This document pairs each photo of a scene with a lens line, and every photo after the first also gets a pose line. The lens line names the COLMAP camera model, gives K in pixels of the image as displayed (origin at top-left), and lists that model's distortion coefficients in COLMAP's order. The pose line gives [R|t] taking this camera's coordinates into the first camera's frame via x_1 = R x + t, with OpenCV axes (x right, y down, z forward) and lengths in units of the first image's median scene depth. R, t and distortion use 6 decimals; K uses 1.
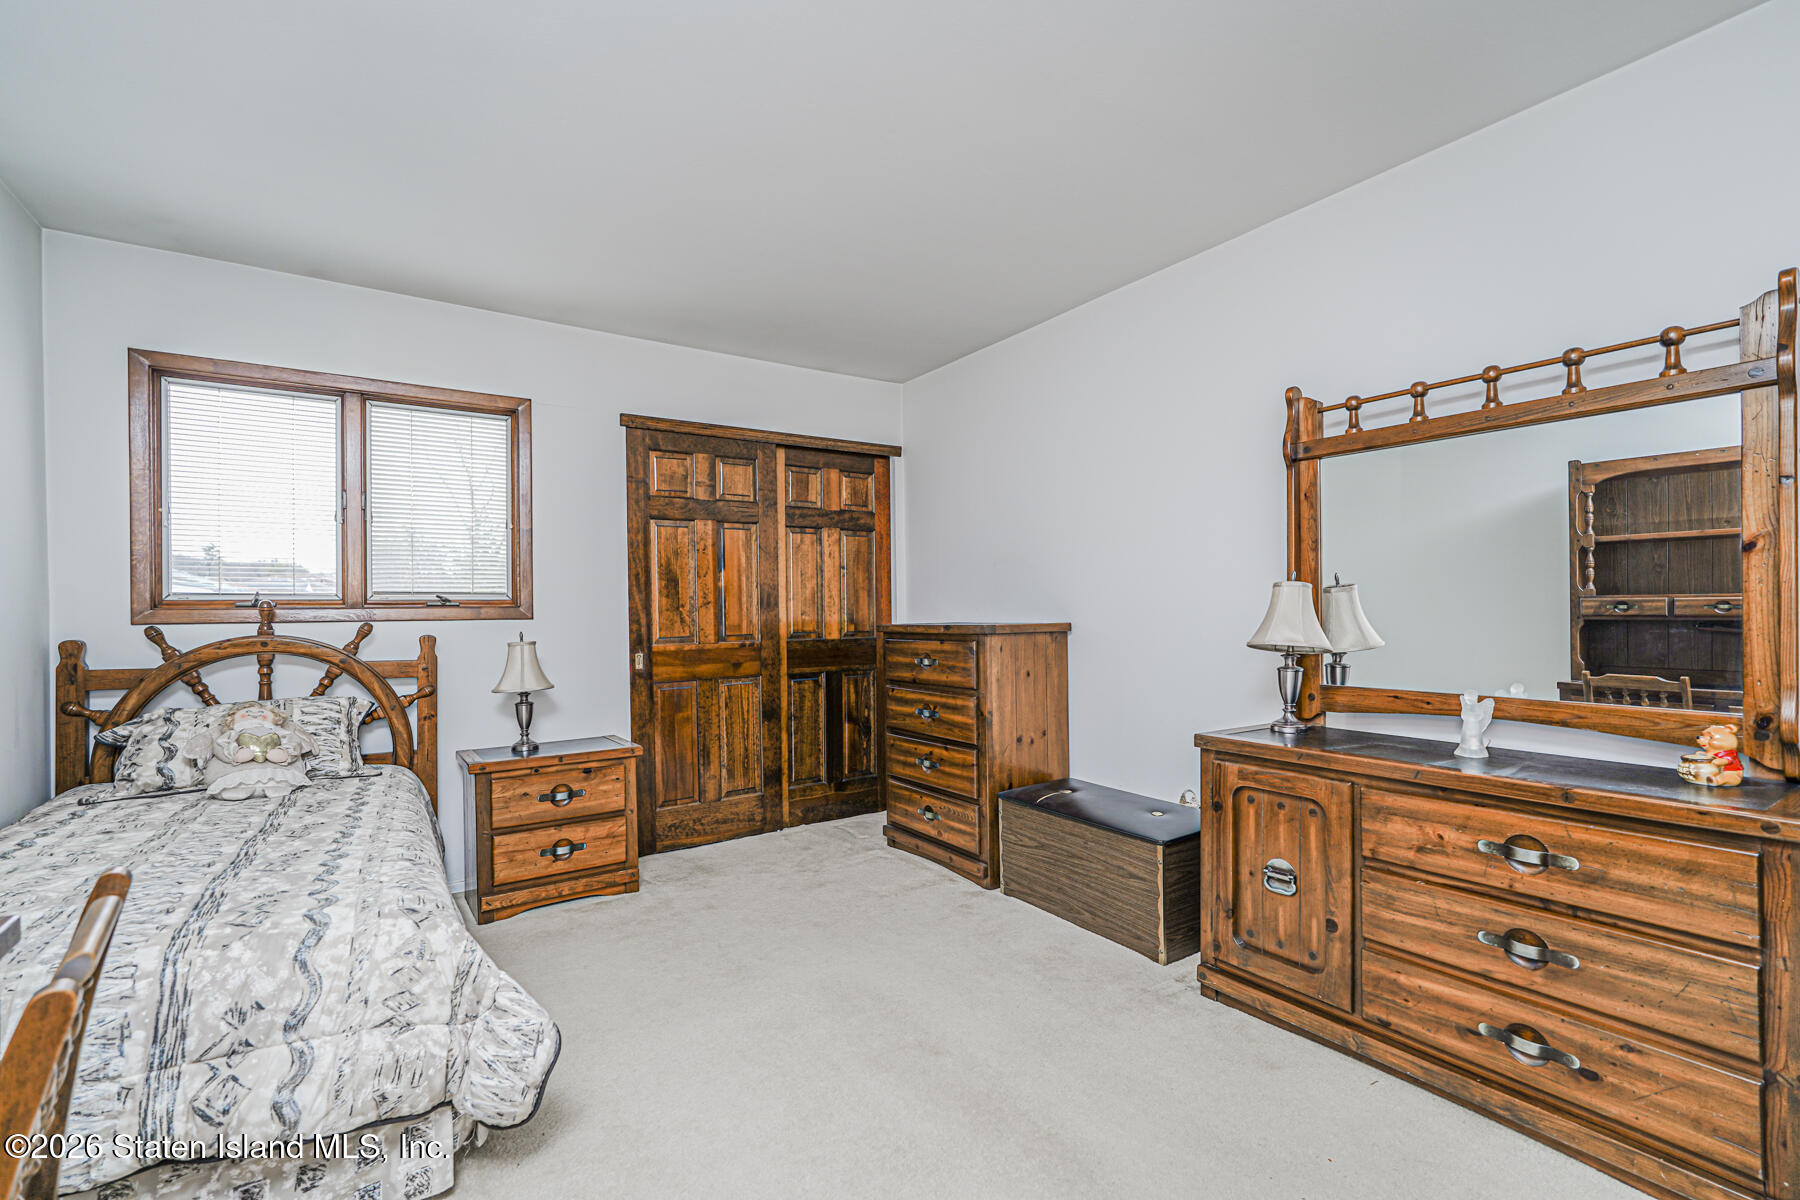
lens RADIAL K [[787.6, 0, 906.2], [0, 787.6, 608.4], [0, 0, 1]] dist [-0.009999, 0.003962]
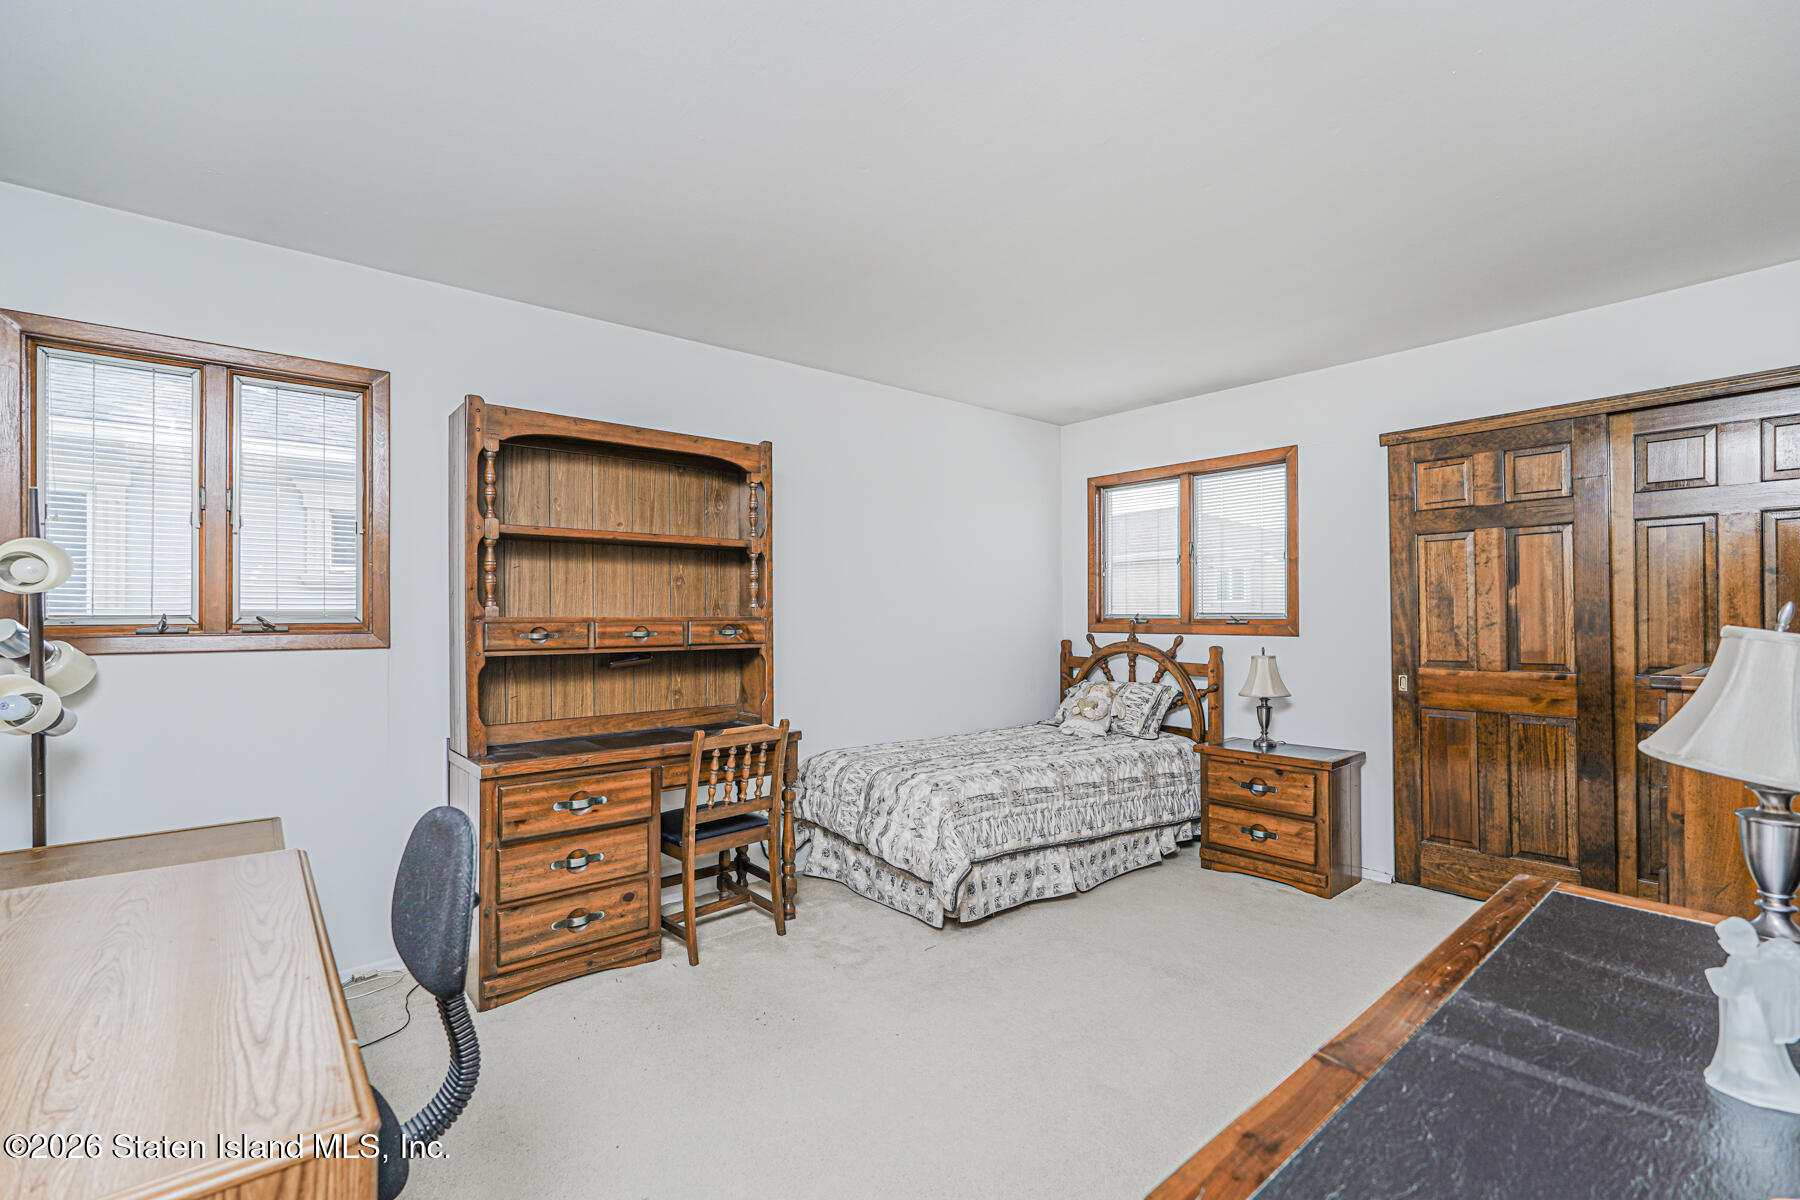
lens RADIAL K [[787.6, 0, 907.3], [0, 787.6, 605.5], [0, 0, 1]] dist [-0.009999, 0.003962]
pose [[0.115972, 0.001298, -0.993252, 0.638158], [0.003848, 0.999991, 0.001756, -0.037881], [0.993245, -0.004026, 0.115966, 0.319094]]
